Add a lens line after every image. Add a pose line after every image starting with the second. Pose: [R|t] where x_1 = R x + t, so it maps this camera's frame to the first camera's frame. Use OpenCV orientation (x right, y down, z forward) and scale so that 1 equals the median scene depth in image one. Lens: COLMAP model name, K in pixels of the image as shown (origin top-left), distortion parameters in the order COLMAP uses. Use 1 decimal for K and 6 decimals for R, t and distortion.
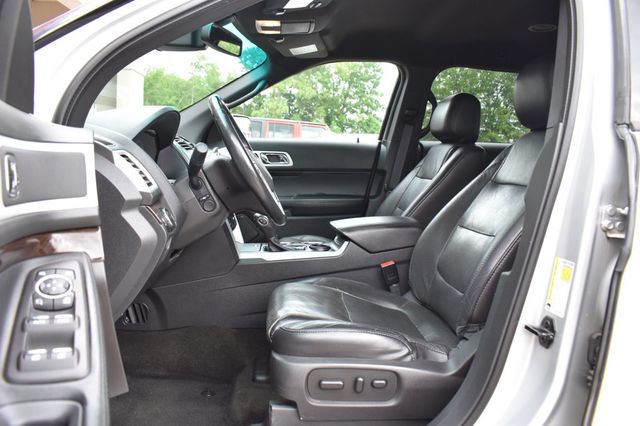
lens RADIAL K [[494.9, 0, 320.0], [0, 494.9, 213.0], [0, 0, 1]] dist [-0.090026, 0.008549]
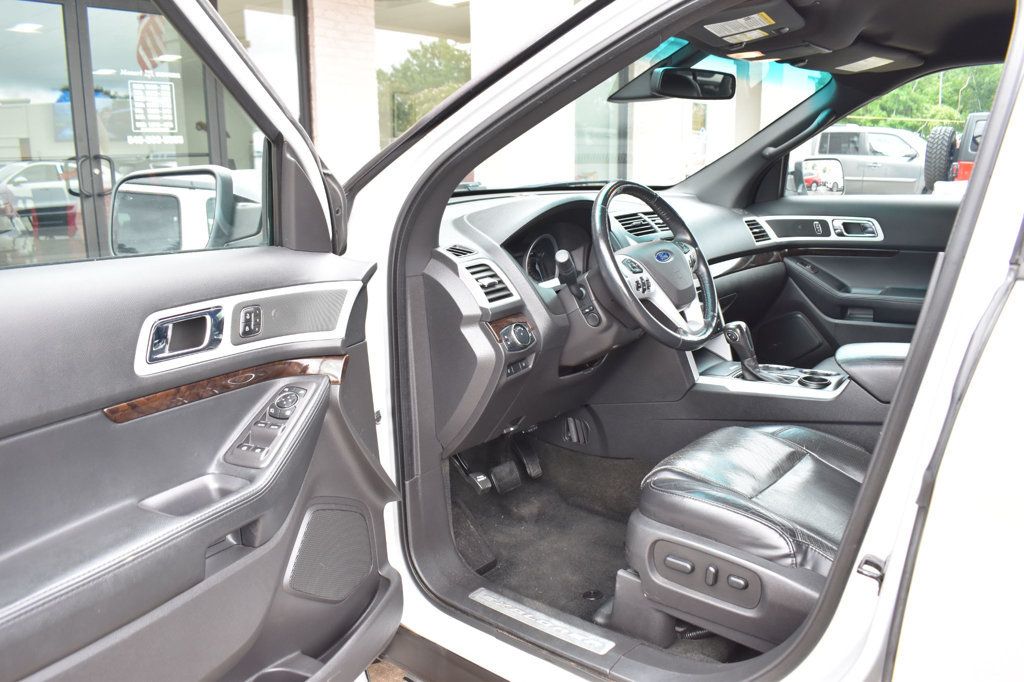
lens RADIAL K [[791.8, 0, 512.0], [0, 791.8, 341.0], [0, 0, 1]] dist [-0.090026, 0.008549]
pose [[0.724771, 0.105204, -0.680910, 0.337400], [-0.042333, 0.993206, 0.108396, -0.067630], [0.687688, -0.049737, 0.724301, -0.038291]]
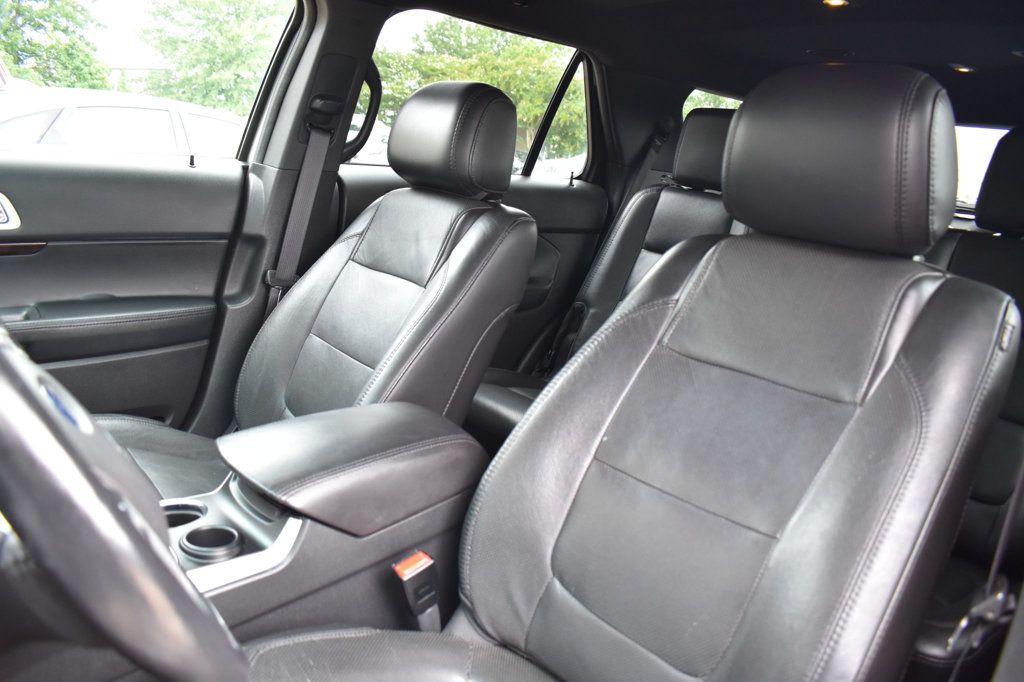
lens RADIAL K [[791.8, 0, 512.0], [0, 791.8, 341.0], [0, 0, 1]] dist [-0.090026, 0.008549]
pose [[0.818251, -0.082801, 0.568866, -0.100373], [-0.009189, 0.987562, 0.156962, -0.124897], [-0.574787, -0.133662, 0.807313, 0.373914]]
